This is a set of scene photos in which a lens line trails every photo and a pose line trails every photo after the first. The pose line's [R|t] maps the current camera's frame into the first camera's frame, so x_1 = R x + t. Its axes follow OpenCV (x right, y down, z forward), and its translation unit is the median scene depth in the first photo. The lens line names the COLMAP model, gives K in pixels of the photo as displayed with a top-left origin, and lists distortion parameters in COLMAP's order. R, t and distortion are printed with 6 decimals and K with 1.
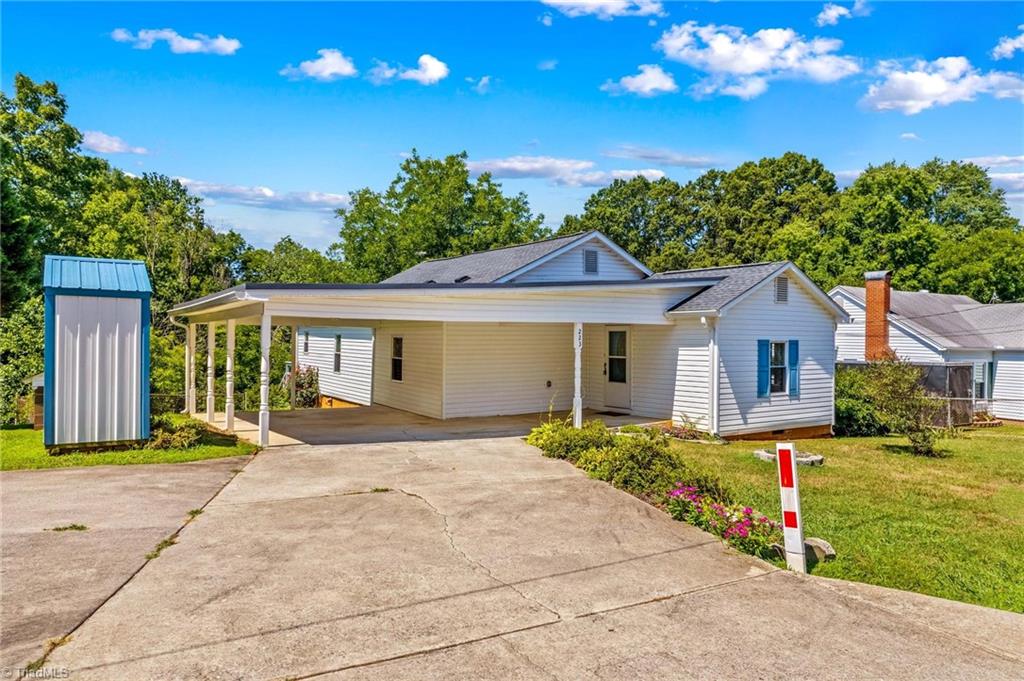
lens RADIAL K [[657.5, 0, 512.0], [0, 657.5, 340.5], [0, 0, 1]] dist [-0.028012, 0.002256]
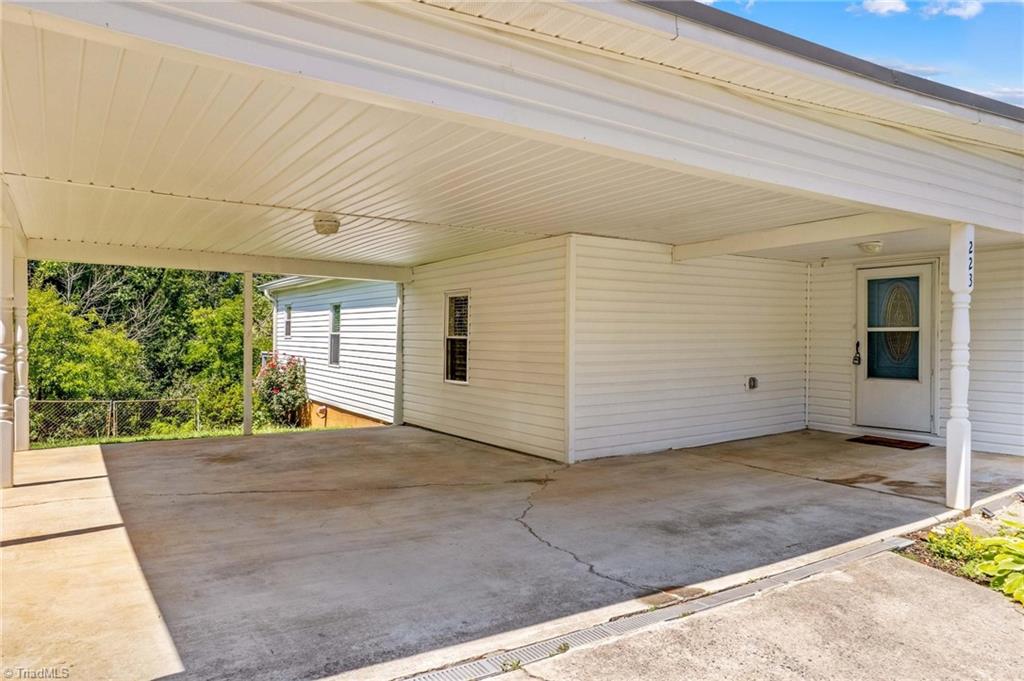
lens RADIAL K [[646.1, 0, 516.7], [0, 646.1, 342.2], [0, 0, 1]] dist [0.000089, 0.001385]
pose [[0.999927, -0.003434, 0.011593, -0.125332], [0.003350, 0.999968, 0.007270, 0.028857], [-0.011618, -0.007230, 0.999906, 0.478780]]
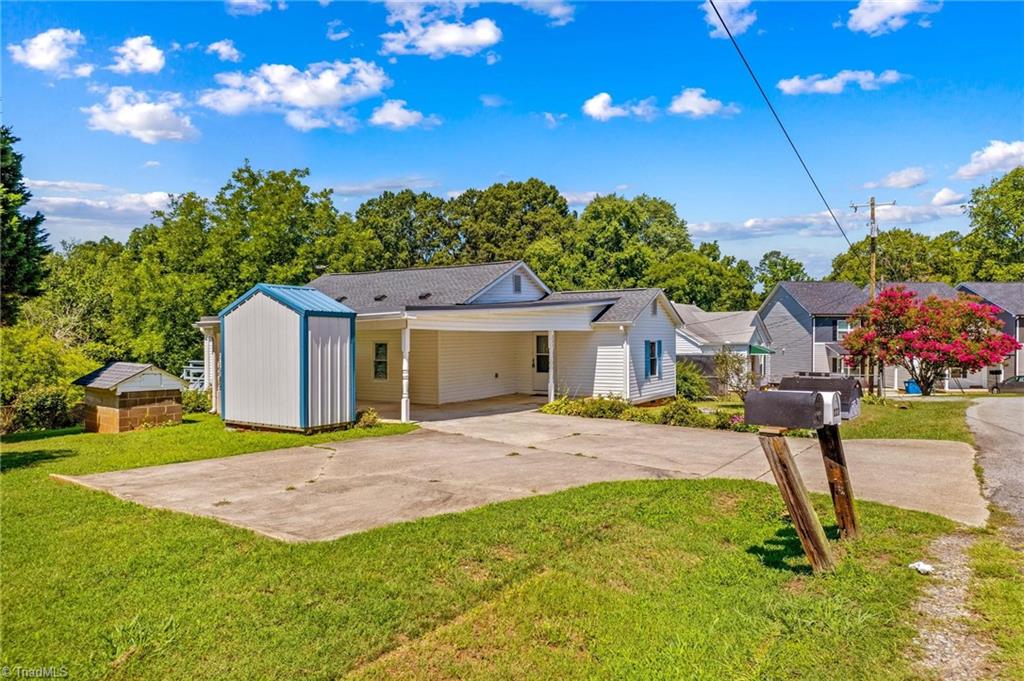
lens RADIAL K [[627.7, 0, 501.5], [0, 627.7, 340.5], [0, 0, 1]] dist [0.000336, 0.000315]
pose [[0.925061, -0.014793, 0.379530, -0.397094], [0.014465, 0.999888, 0.003714, -0.009096], [-0.379542, 0.002055, 0.925172, -0.172313]]
